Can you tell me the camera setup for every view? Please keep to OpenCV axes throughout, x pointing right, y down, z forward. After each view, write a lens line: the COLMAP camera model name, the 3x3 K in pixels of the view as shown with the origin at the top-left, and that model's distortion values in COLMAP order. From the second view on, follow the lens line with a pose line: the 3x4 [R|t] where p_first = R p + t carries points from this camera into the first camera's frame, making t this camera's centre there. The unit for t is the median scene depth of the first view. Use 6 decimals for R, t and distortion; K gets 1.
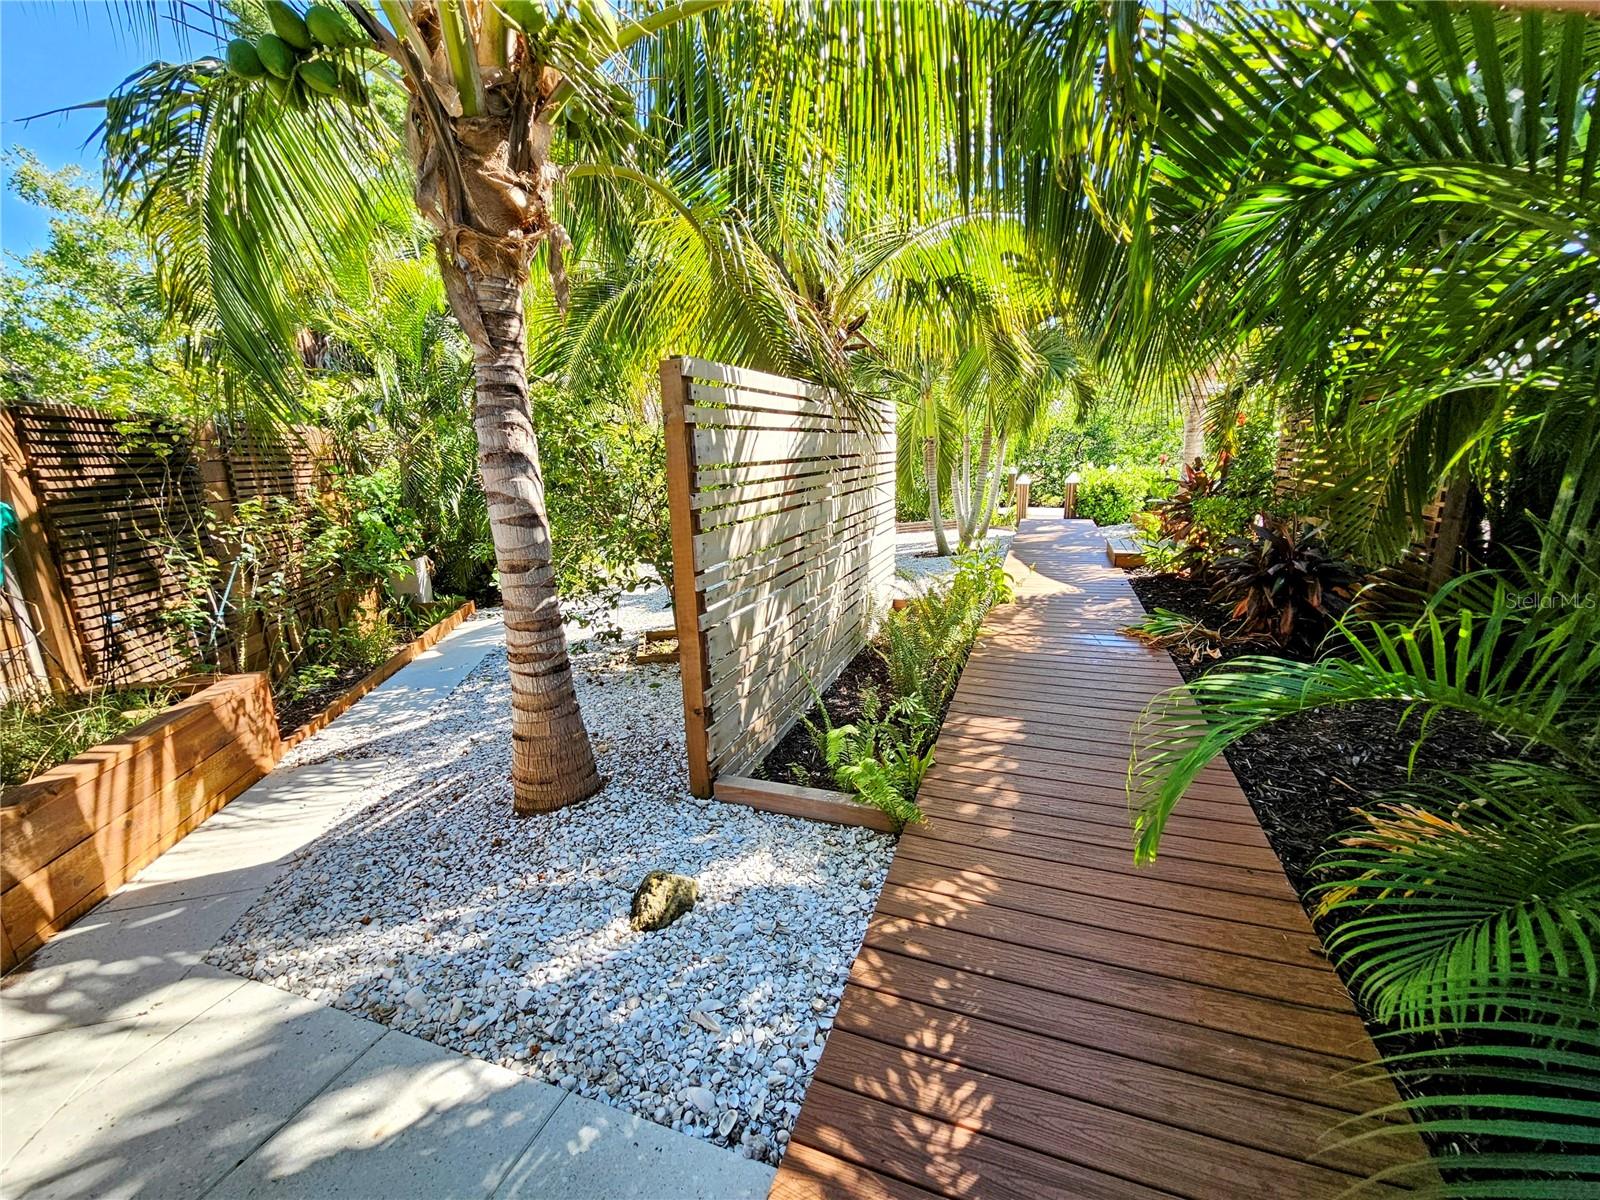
lens RADIAL K [[653.2, 0, 800.6], [0, 653.2, 599.4], [0, 0, 1]] dist [-0.002382, -0.000756]
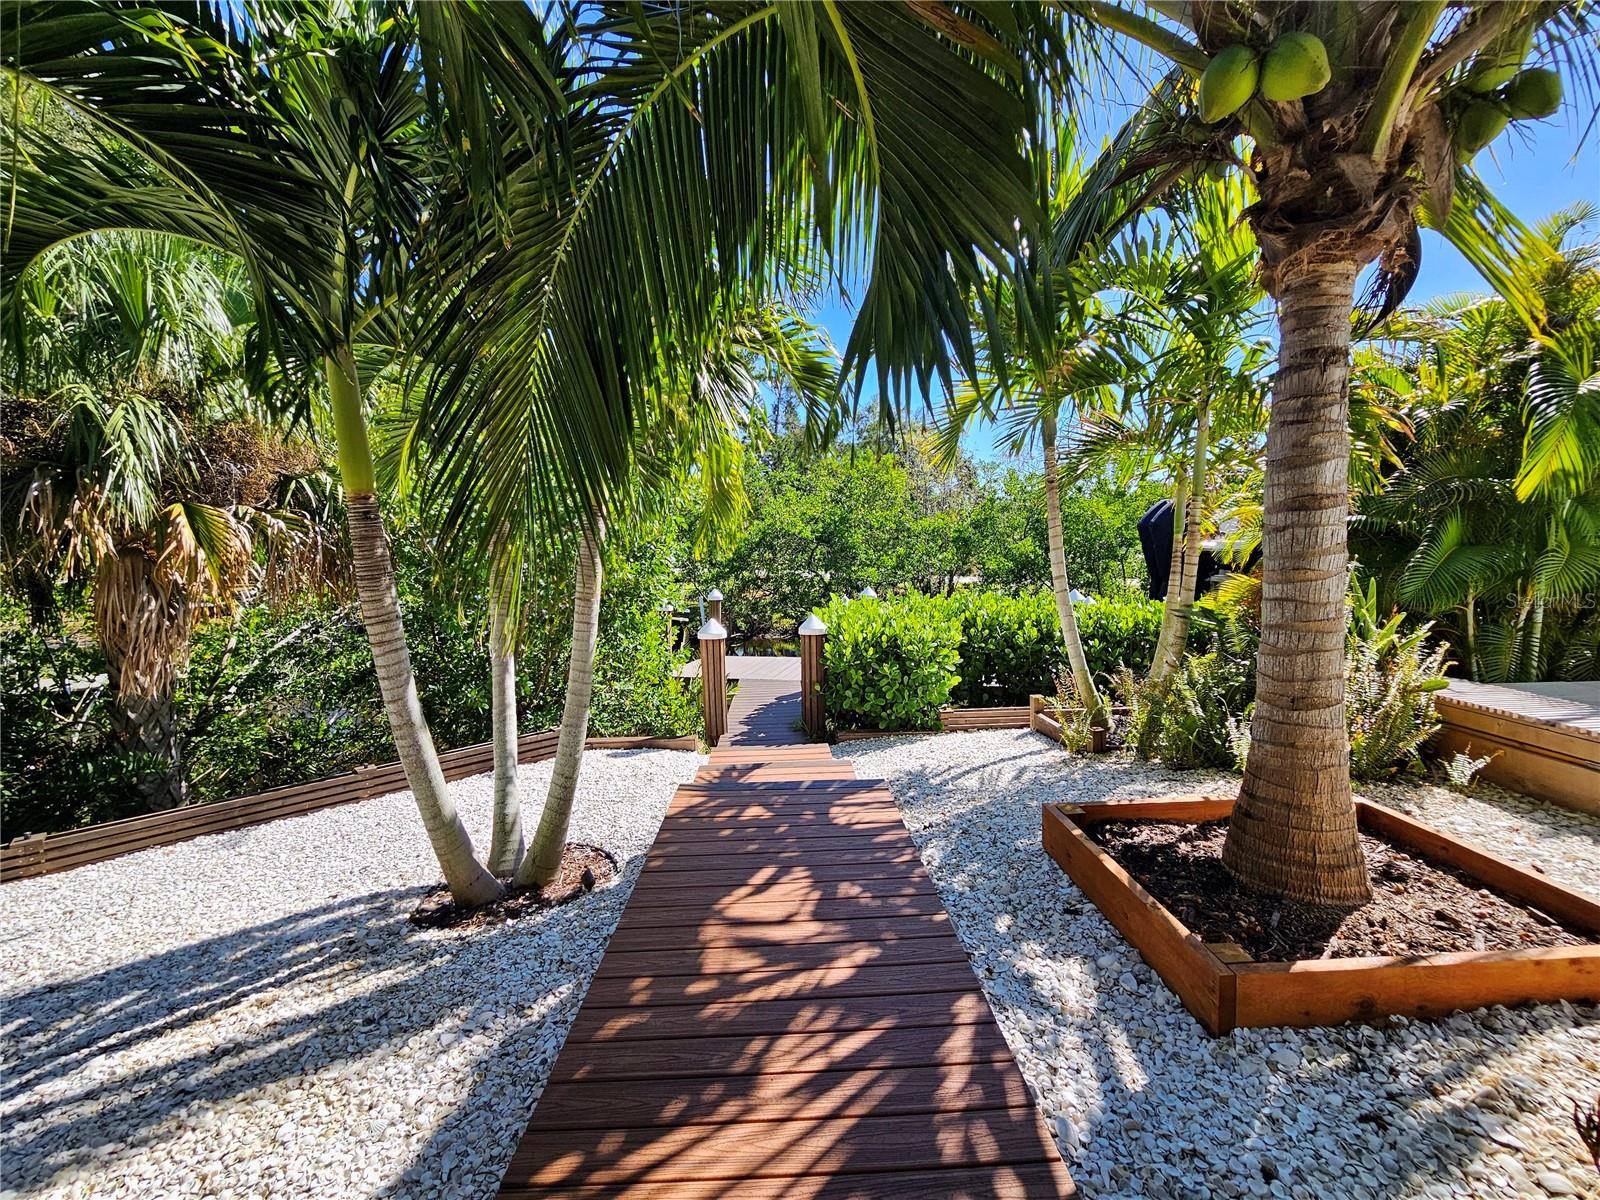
lens RADIAL K [[653.2, 0, 800.9], [0, 653.2, 601.4], [0, 0, 1]] dist [-0.002382, -0.000756]
pose [[0.927057, -0.013809, 0.374666, 0.240746], [0.071379, 0.987544, -0.140218, -0.141163], [-0.368063, 0.156734, 0.916496, 0.590888]]
